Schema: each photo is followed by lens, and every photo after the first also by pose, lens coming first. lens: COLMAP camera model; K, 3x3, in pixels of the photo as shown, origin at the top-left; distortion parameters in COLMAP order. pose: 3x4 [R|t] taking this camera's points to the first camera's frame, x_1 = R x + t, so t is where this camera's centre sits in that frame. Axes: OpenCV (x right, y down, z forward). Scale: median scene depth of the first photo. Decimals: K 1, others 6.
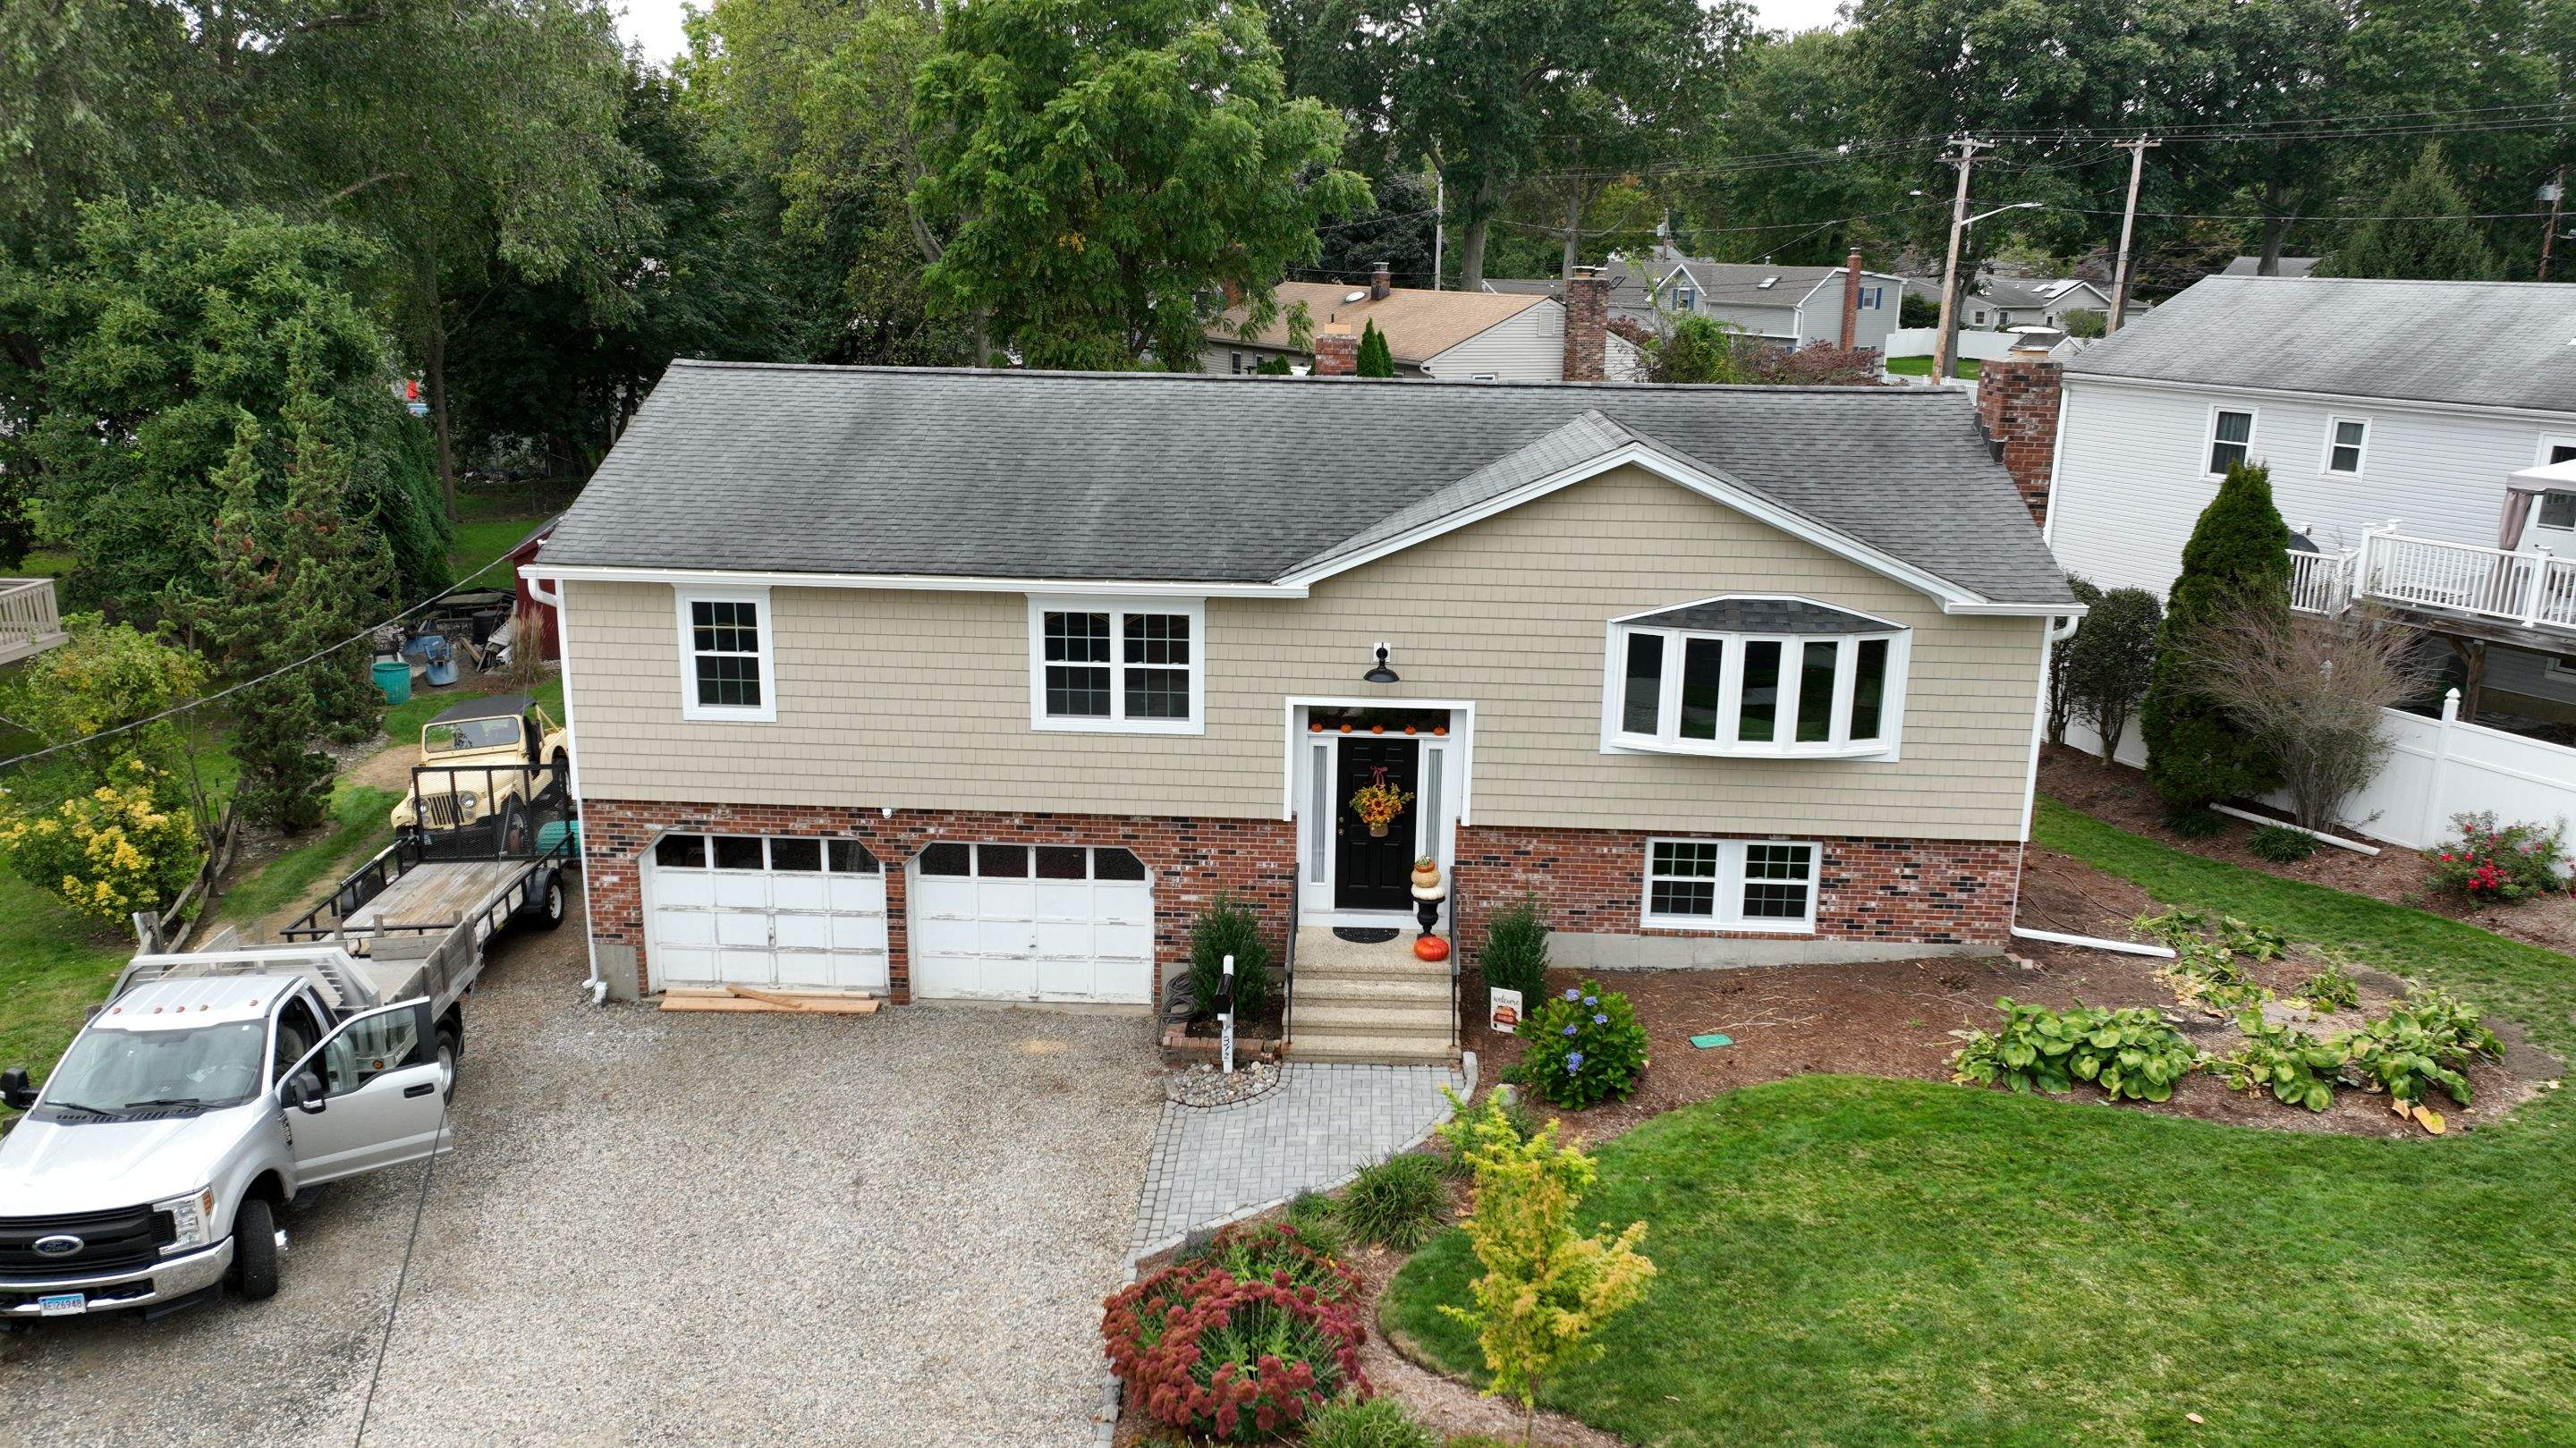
lens RADIAL K [[1841.3, 0, 1304.6], [0, 1841.3, 723.2], [0, 0, 1]] dist [-0.001083, 0.020062]
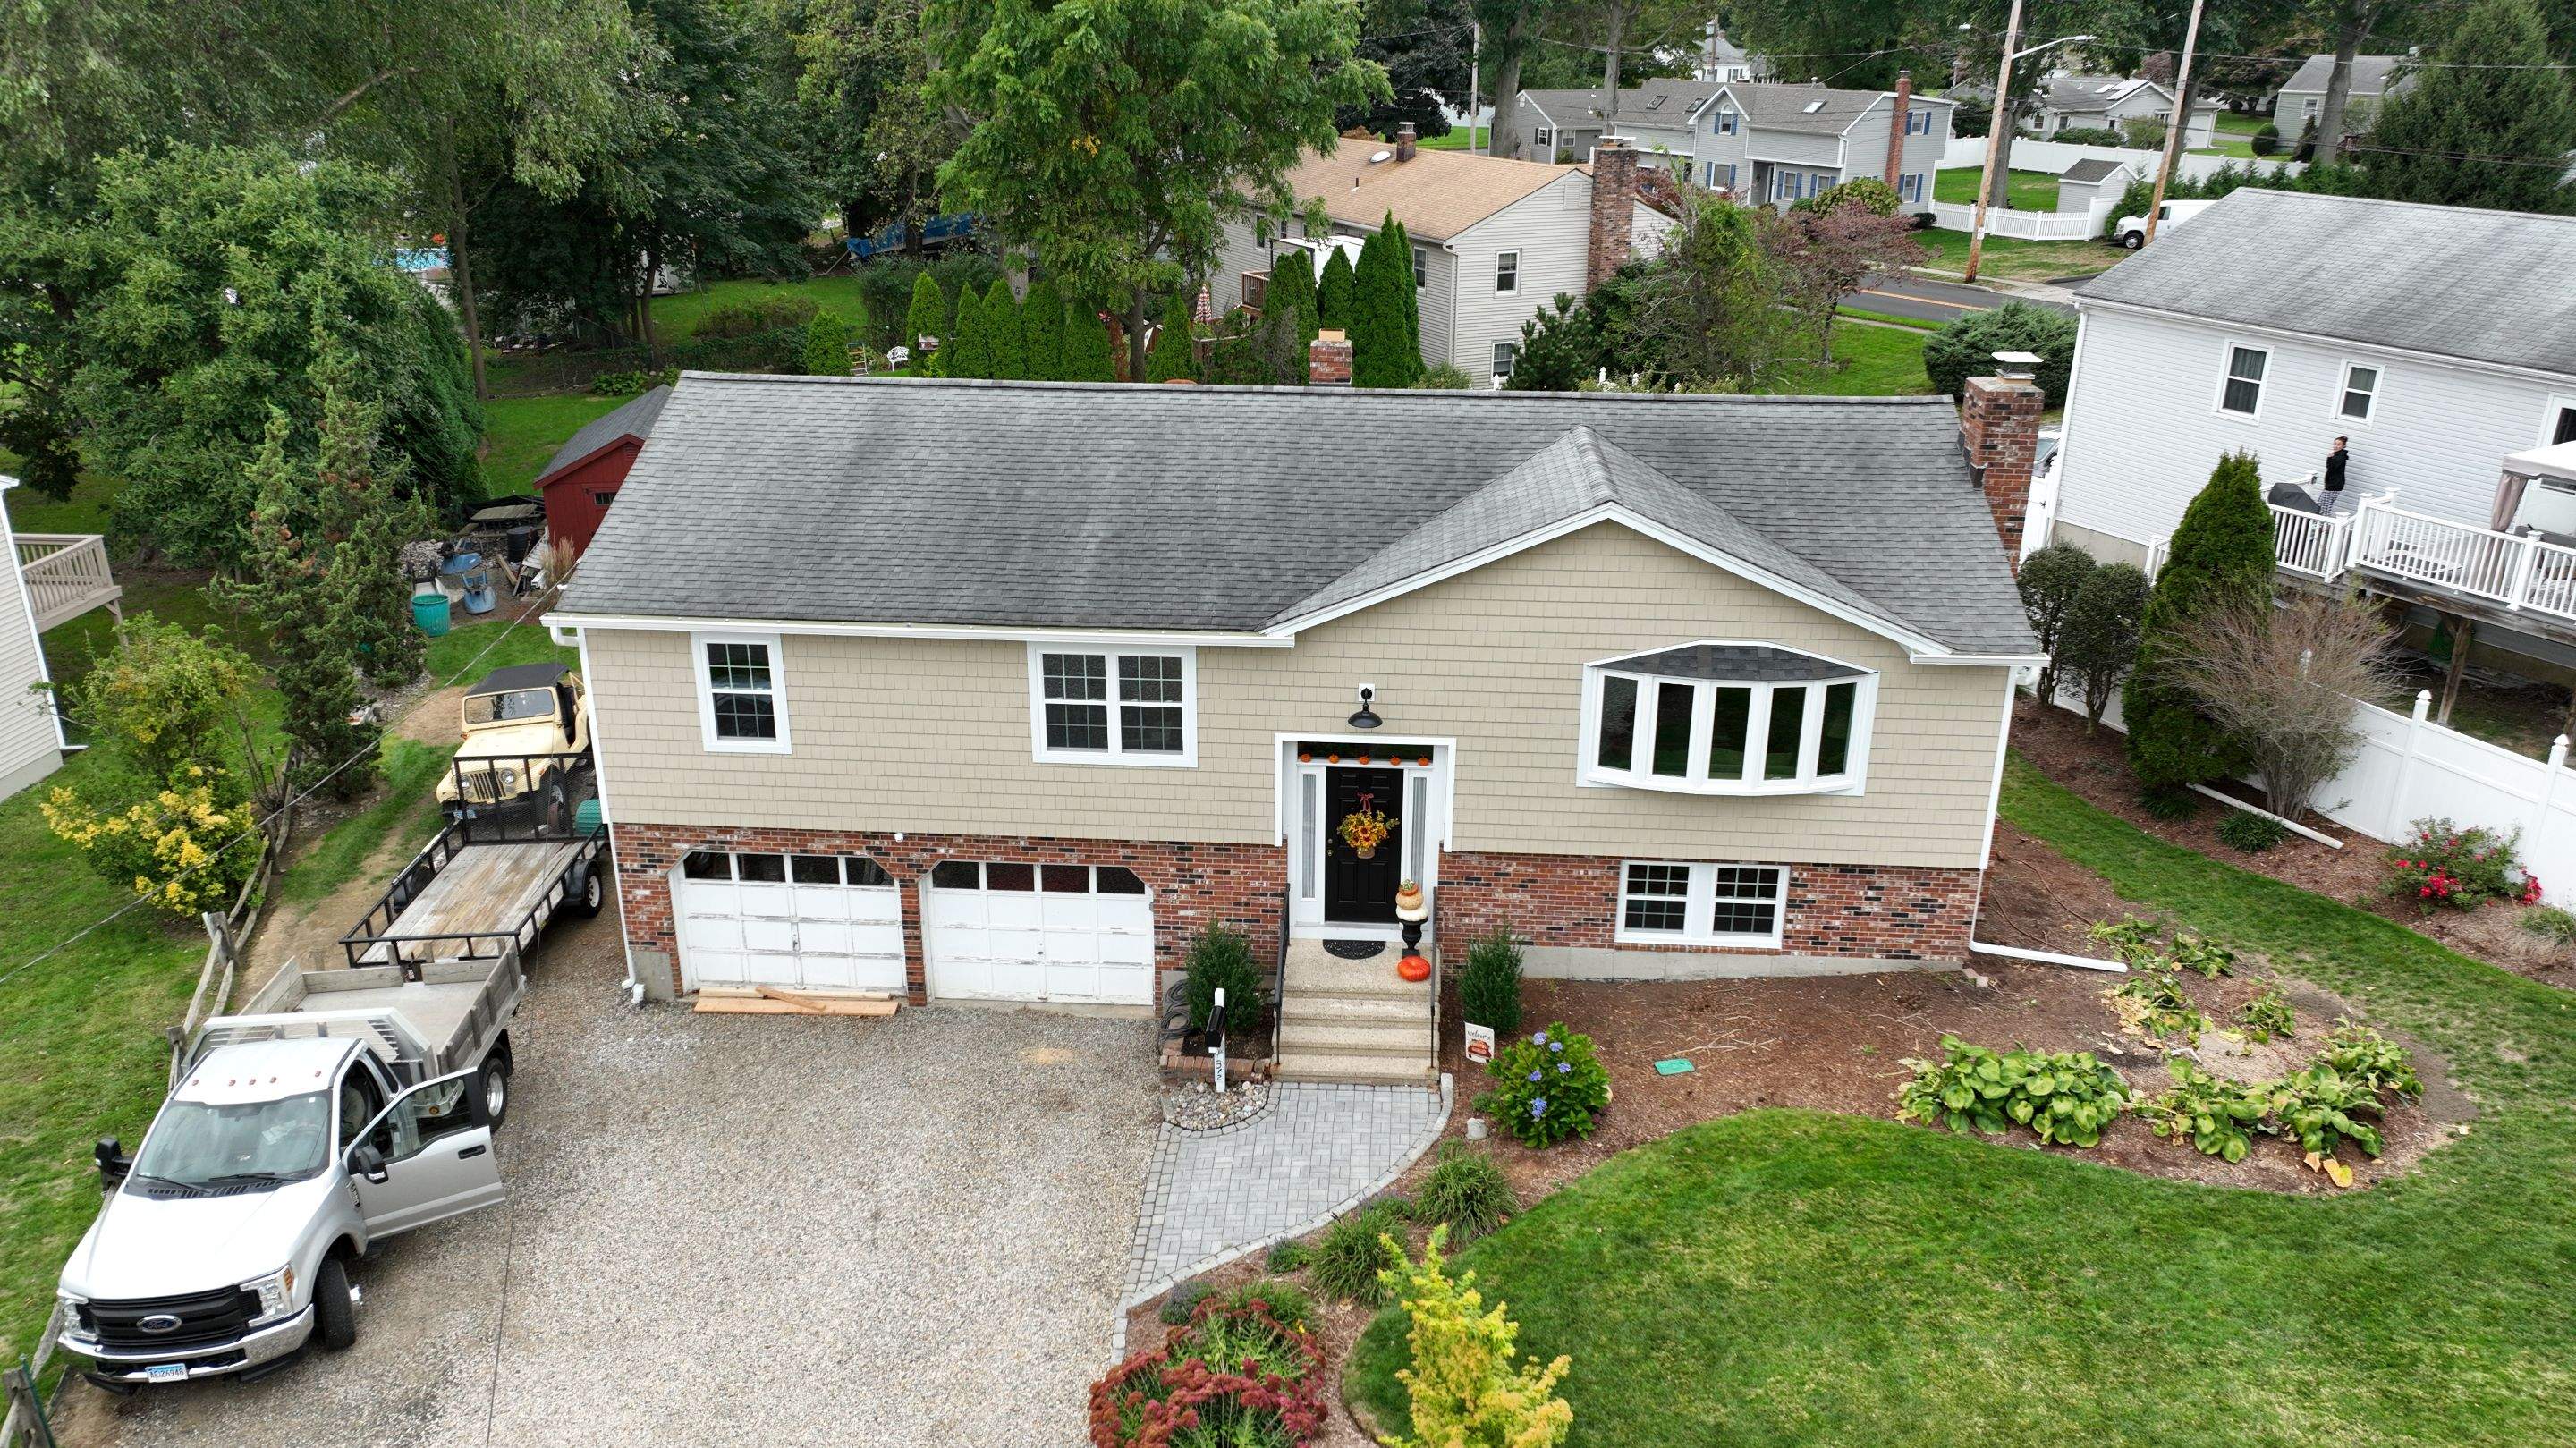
lens RADIAL K [[1841.3, 0, 1304.8], [0, 1841.3, 723.8], [0, 0, 1]] dist [-0.001083, 0.020062]
pose [[0.999710, -0.001209, -0.024039, 0.031176], [0.004004, 0.993177, 0.116552, -0.138189], [0.023734, -0.116614, 0.992894, -0.034626]]
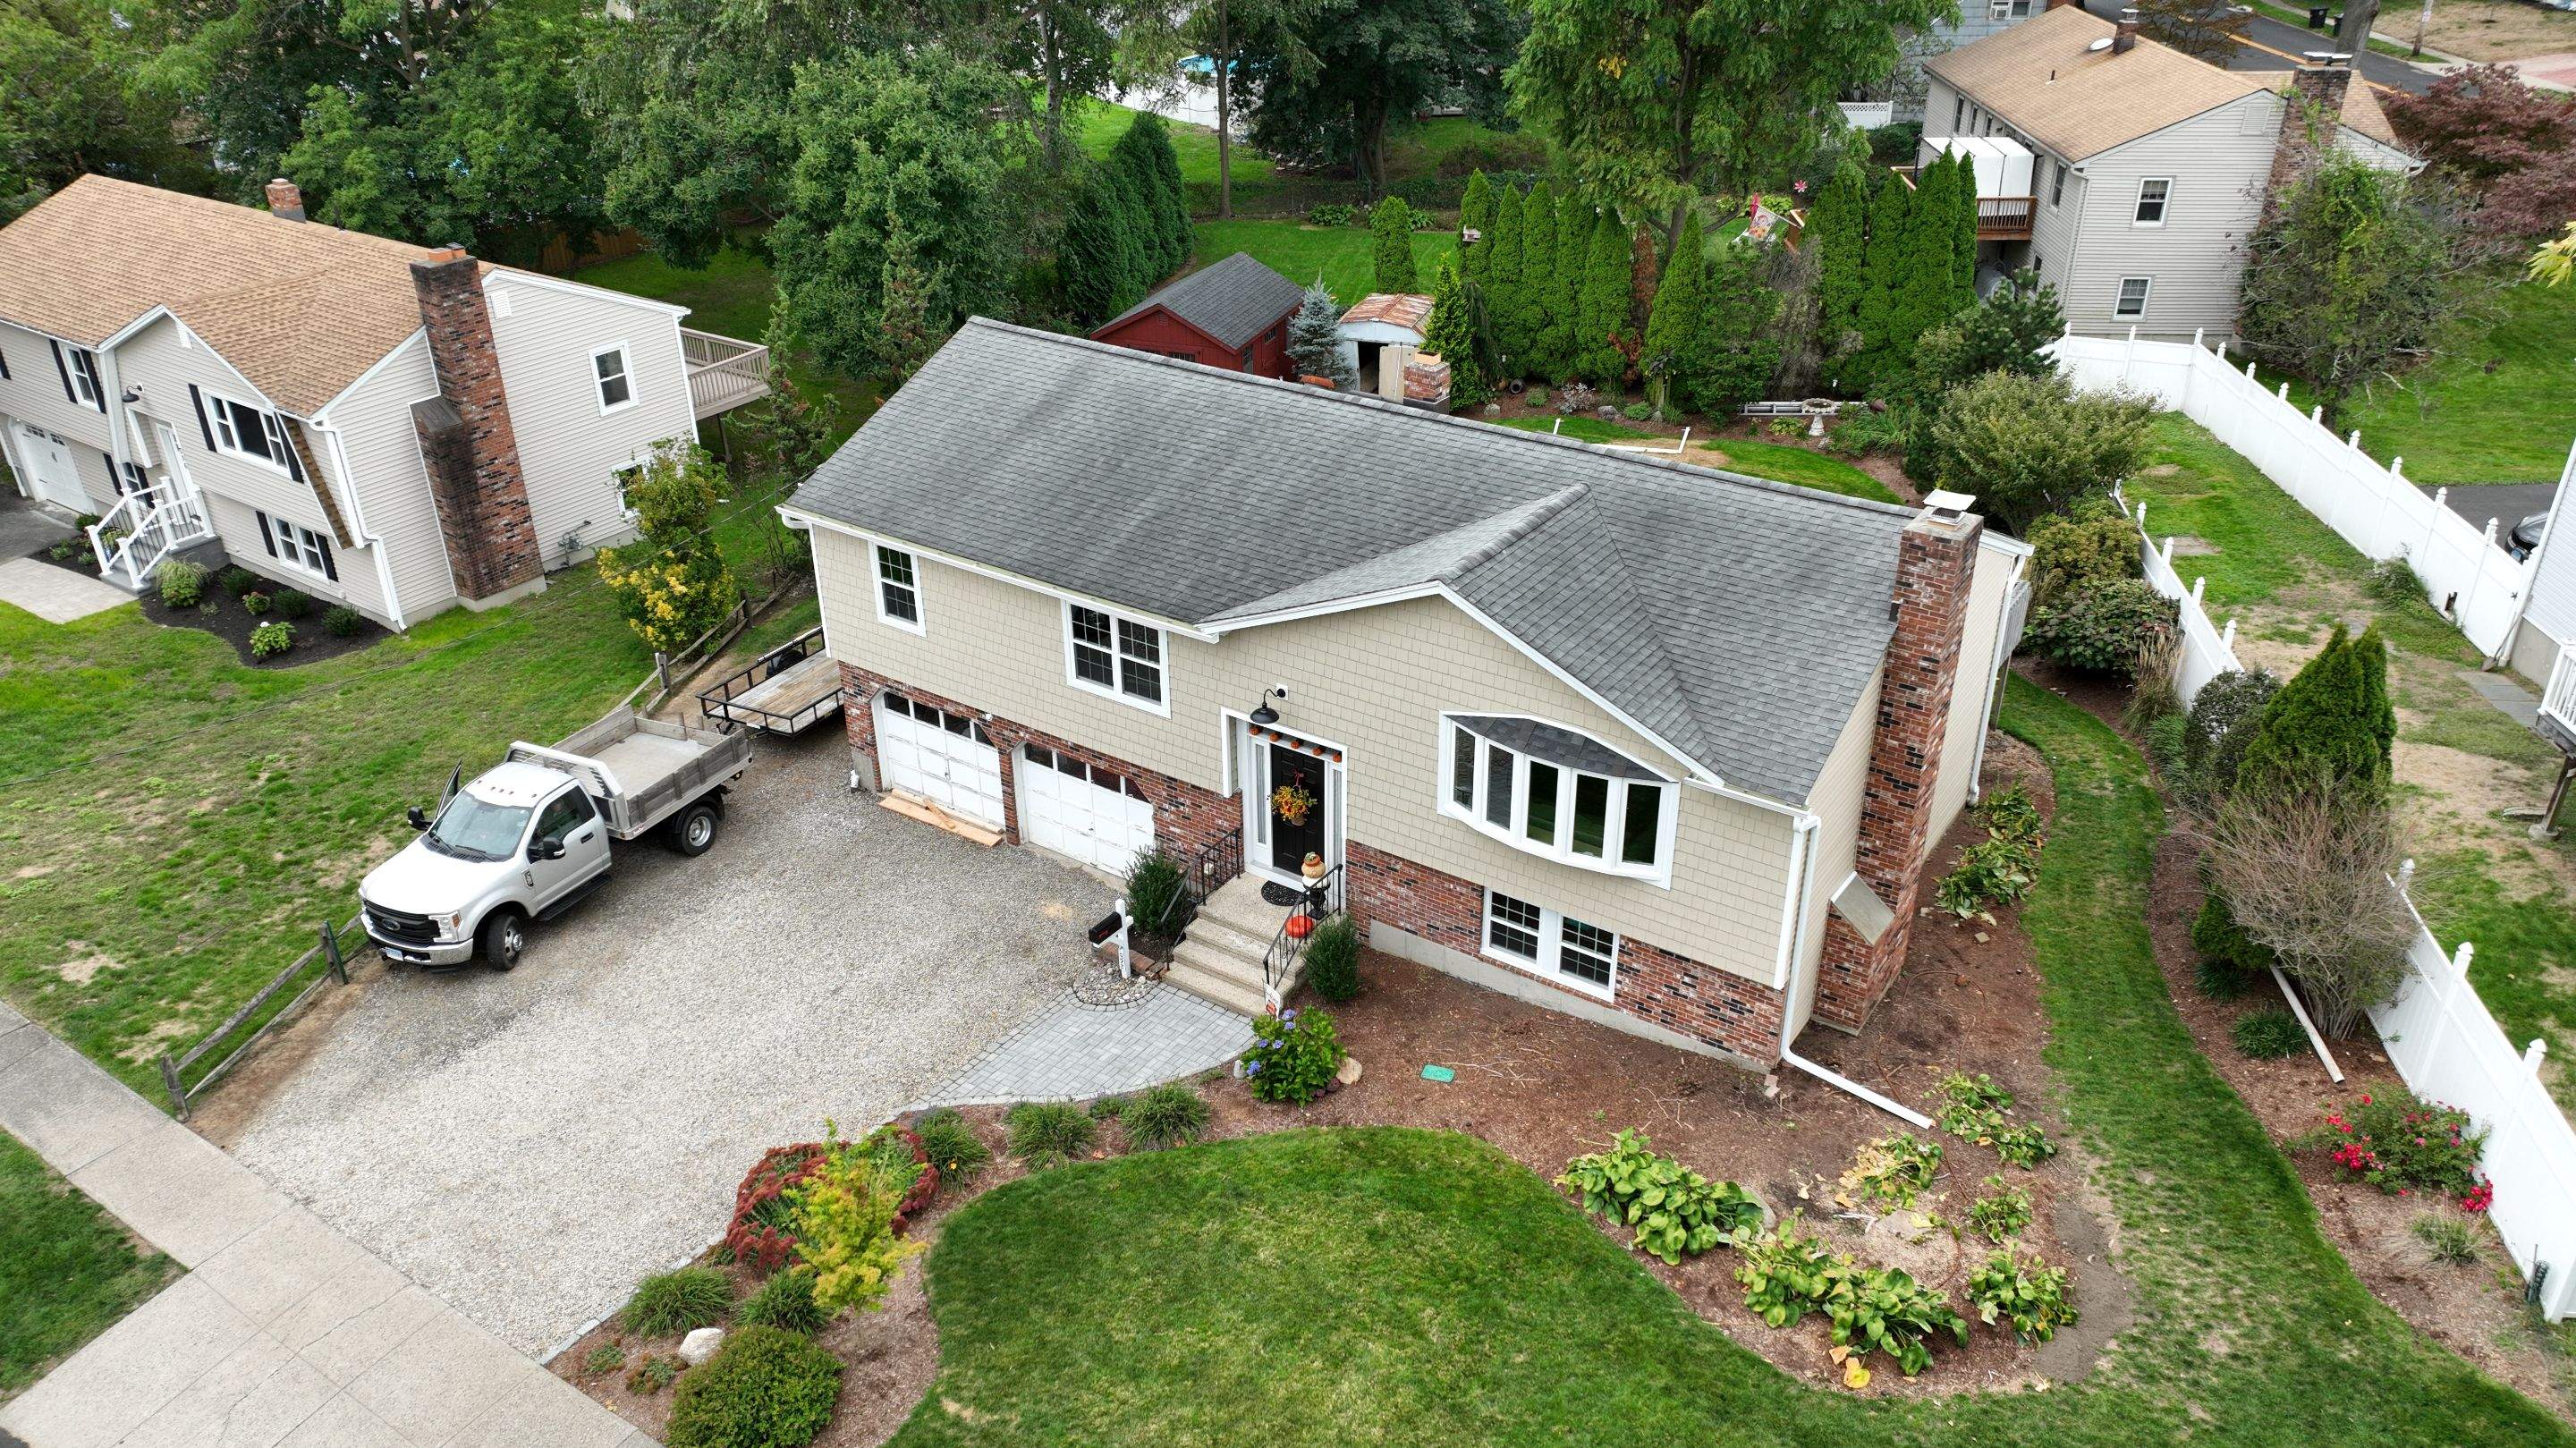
lens RADIAL K [[1841.3, 0, 1302.8], [0, 1841.3, 722.9], [0, 0, 1]] dist [-0.001083, 0.020062]
pose [[0.845160, 0.229454, -0.482758, 0.629252], [-0.109363, 0.958298, 0.264016, -0.332631], [0.523206, -0.170340, 0.835009, -0.016047]]
